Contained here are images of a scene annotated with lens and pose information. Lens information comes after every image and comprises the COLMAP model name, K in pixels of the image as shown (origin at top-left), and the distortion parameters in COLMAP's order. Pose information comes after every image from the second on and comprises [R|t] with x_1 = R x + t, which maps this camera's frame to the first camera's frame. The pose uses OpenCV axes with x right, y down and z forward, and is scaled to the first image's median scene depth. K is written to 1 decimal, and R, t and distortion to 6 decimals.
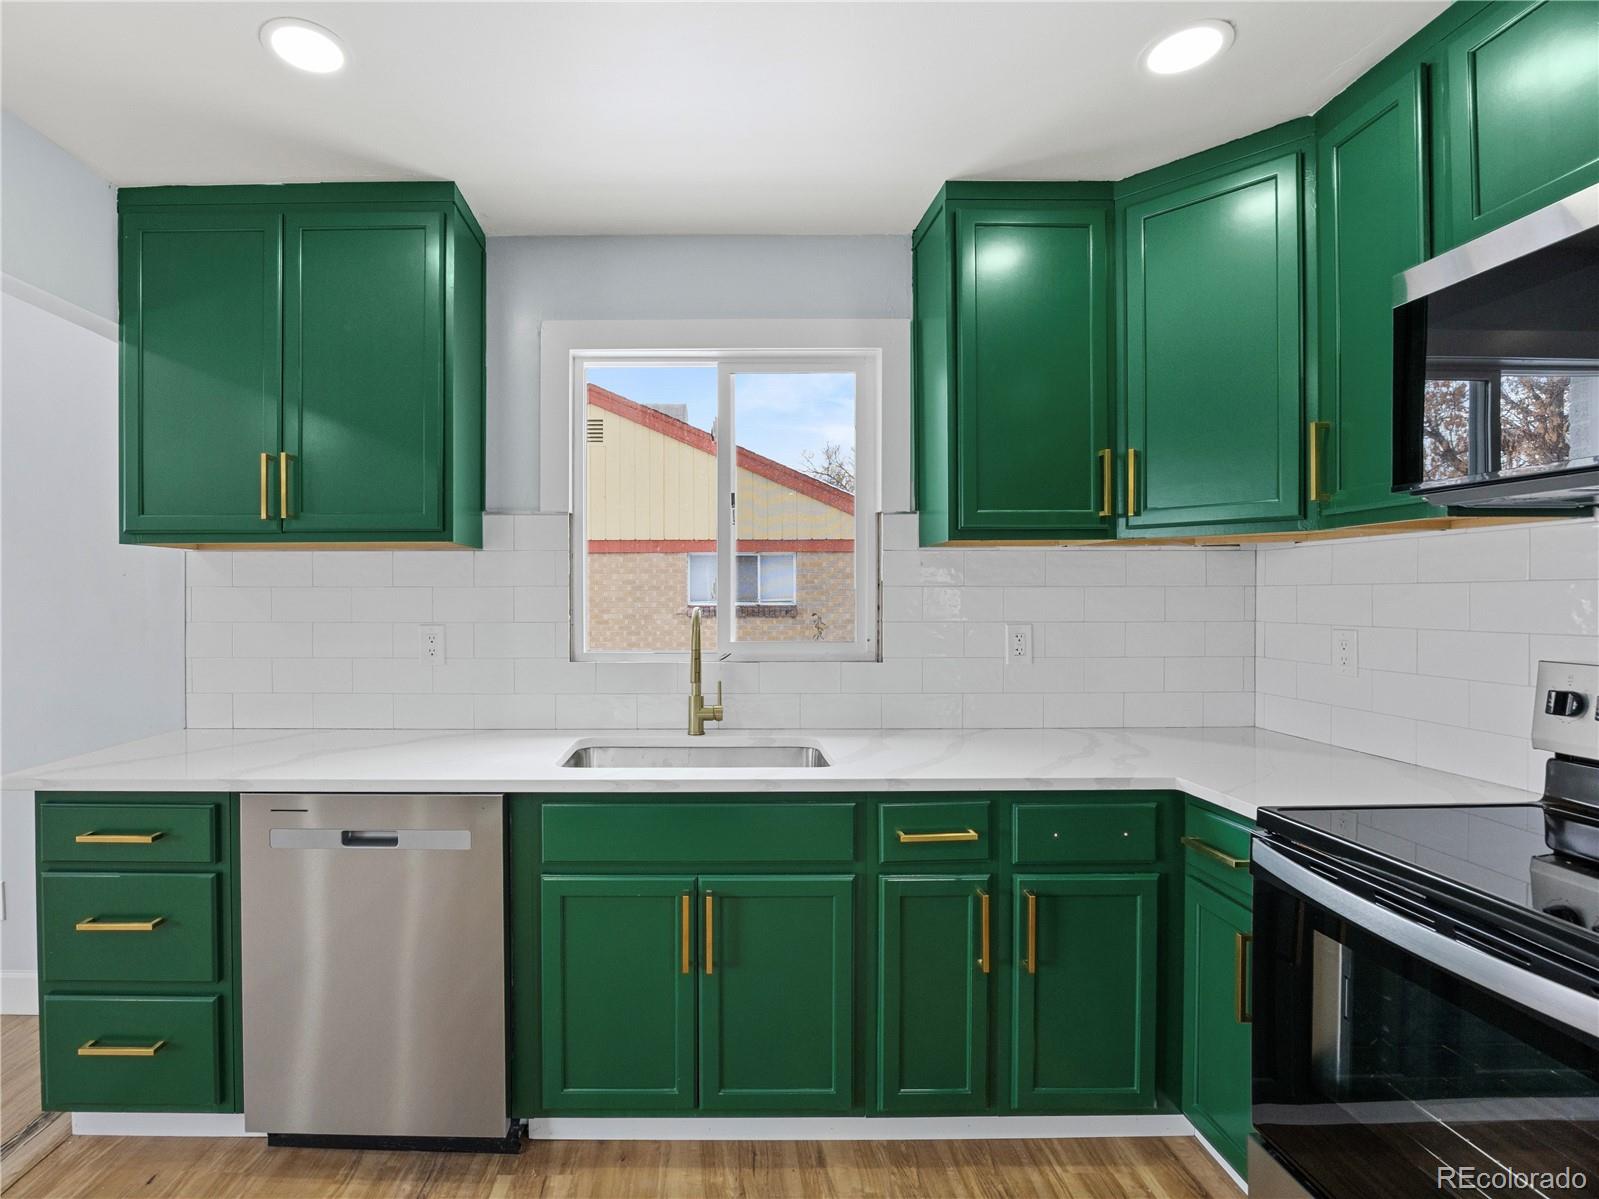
lens RADIAL K [[739.7, 0, 799.8], [0, 739.7, 604.9], [0, 0, 1]] dist [0.000119, 0.000173]
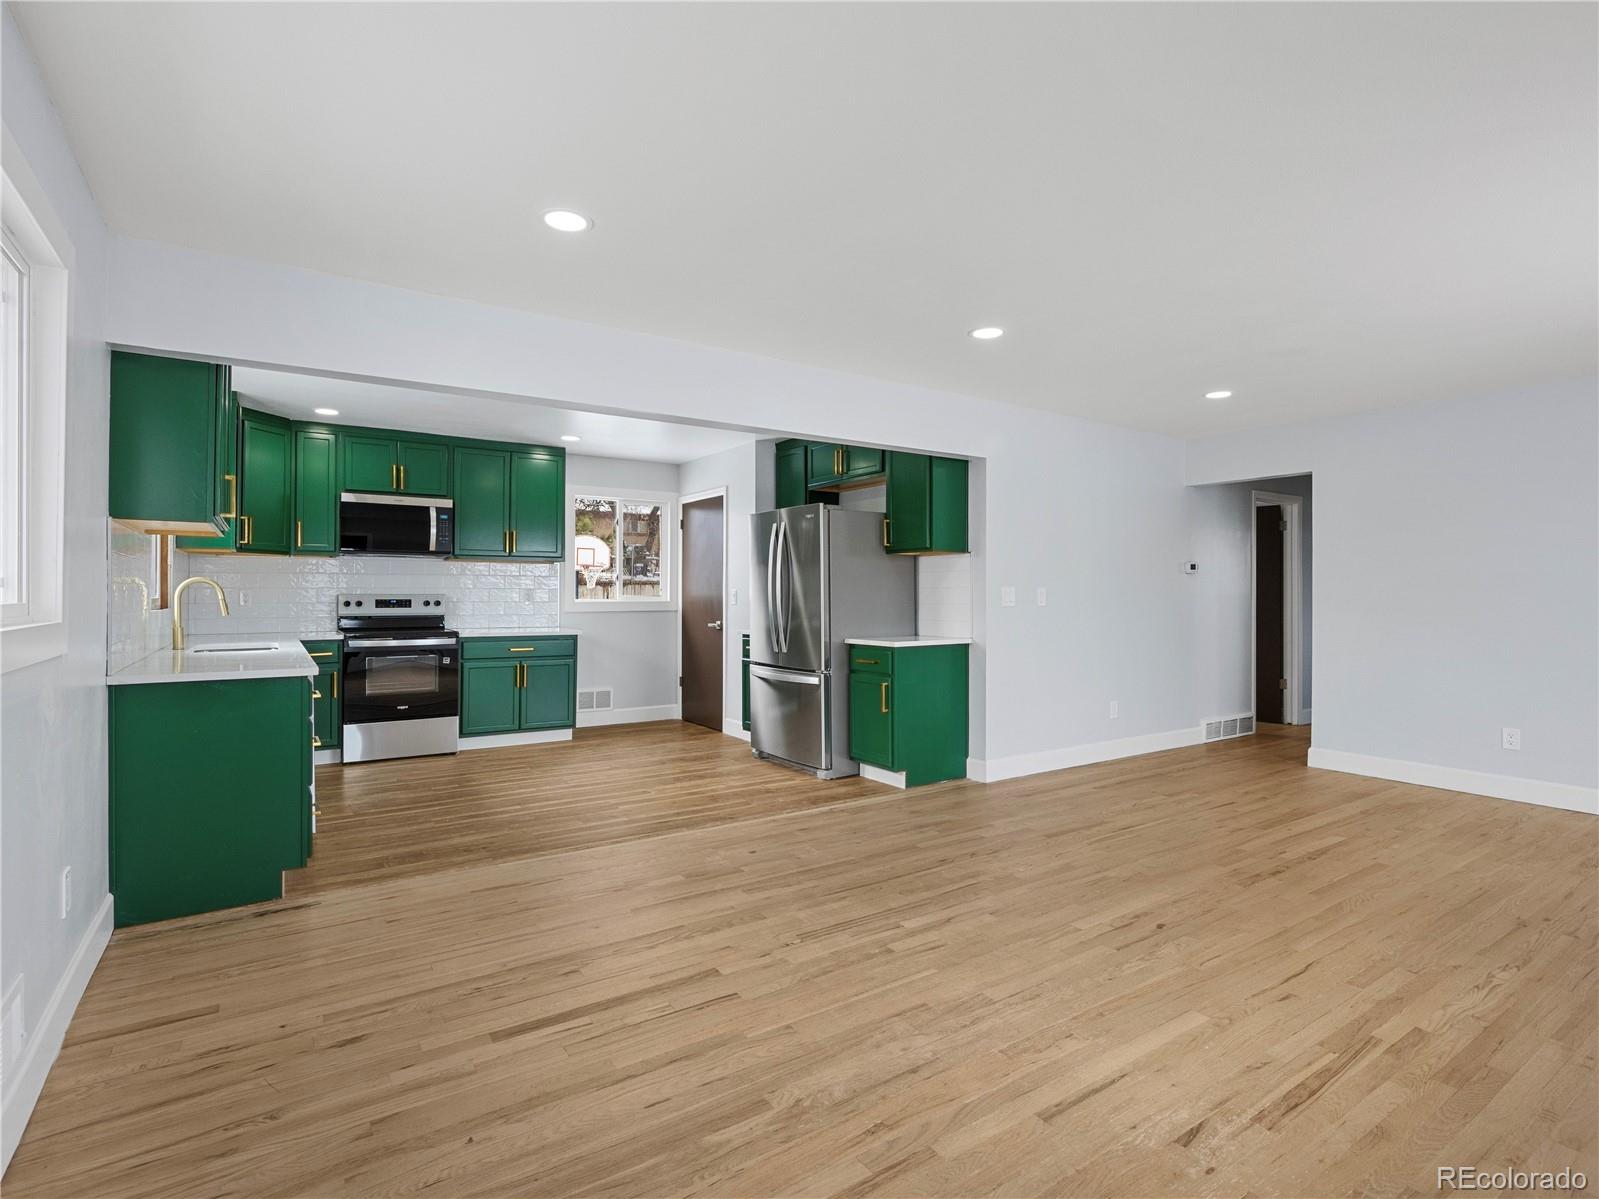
lens RADIAL K [[831.4, 0, 771.0], [0, 831.4, 581.5], [0, 0, 1]] dist [-0.015156, 0.000088]
pose [[-0.543116, 0.017051, 0.839484, -2.811025], [0.009034, 0.999855, -0.014464, 0.064385], [-0.839609, -0.000271, -0.543191, 1.020270]]
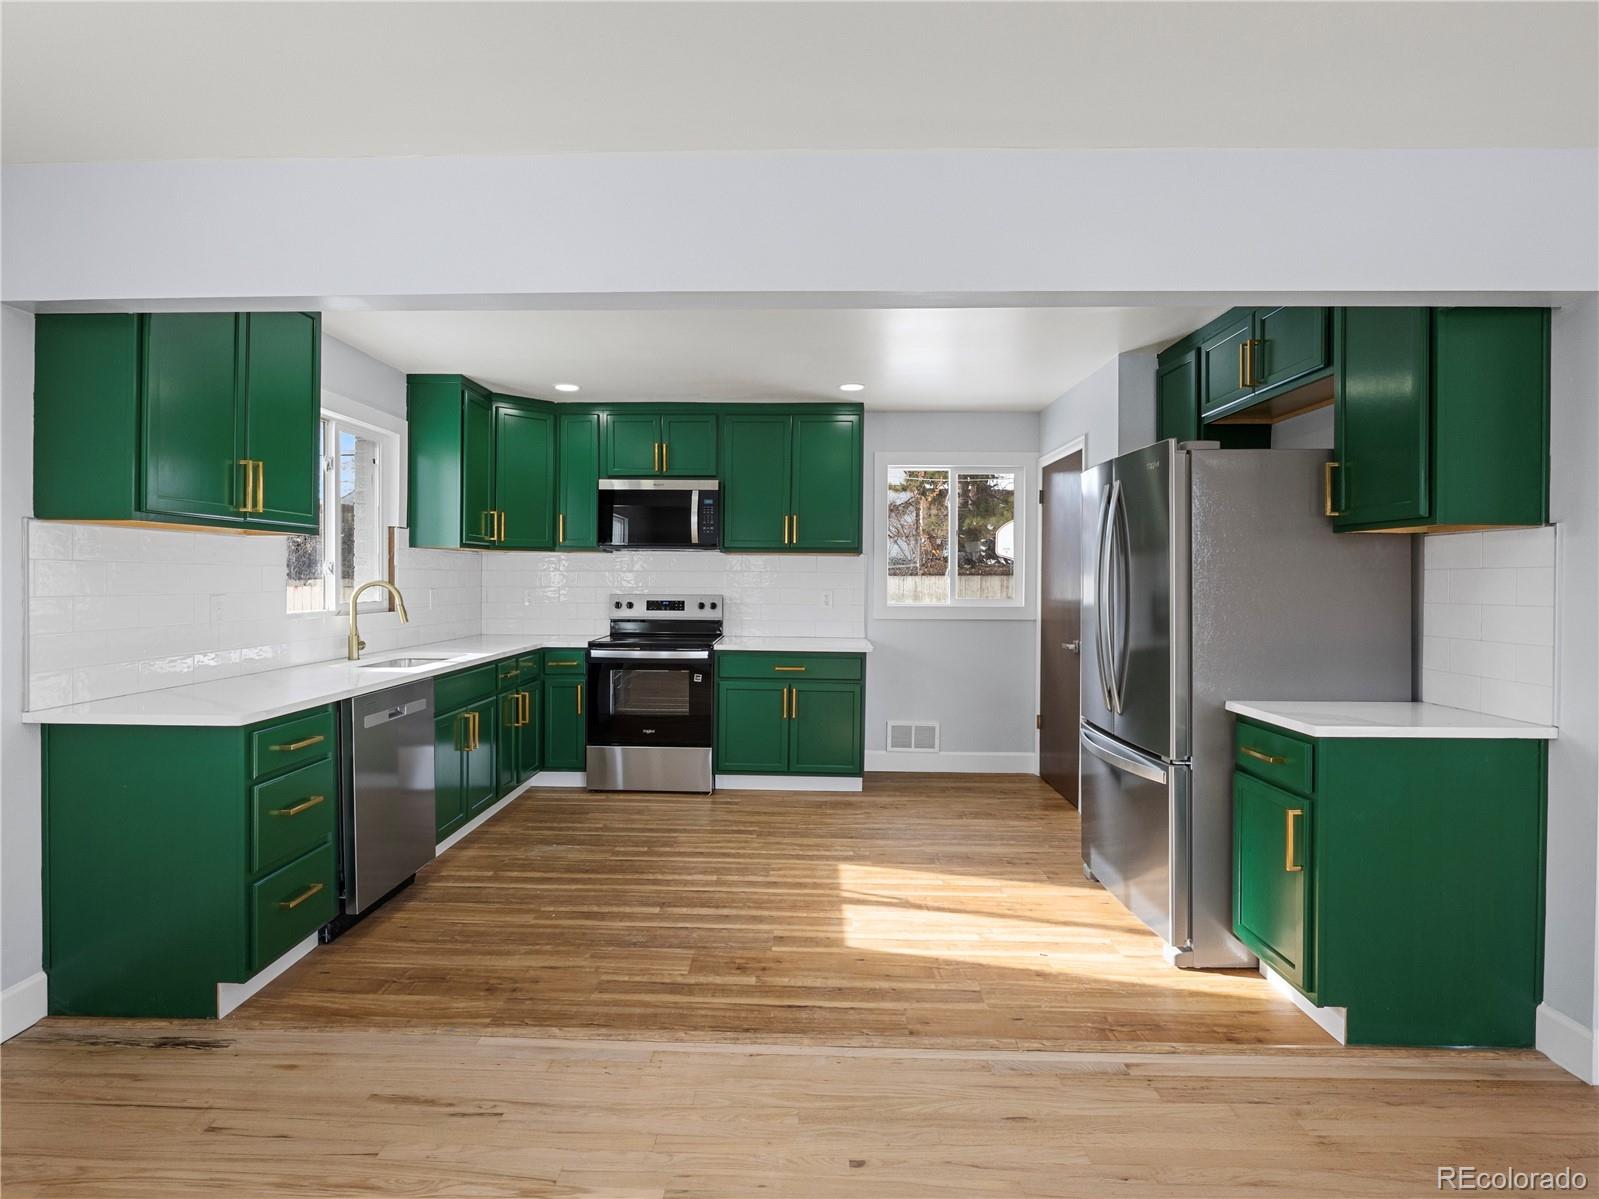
lens RADIAL K [[831.4, 0, 771.0], [0, 831.4, 581.5], [0, 0, 1]] dist [-0.015156, 0.000088]
pose [[0.038738, -0.000190, 0.999249, -2.068335], [0.003137, 0.999995, 0.000069, 0.010955], [-0.999244, 0.003132, 0.038738, 0.045913]]
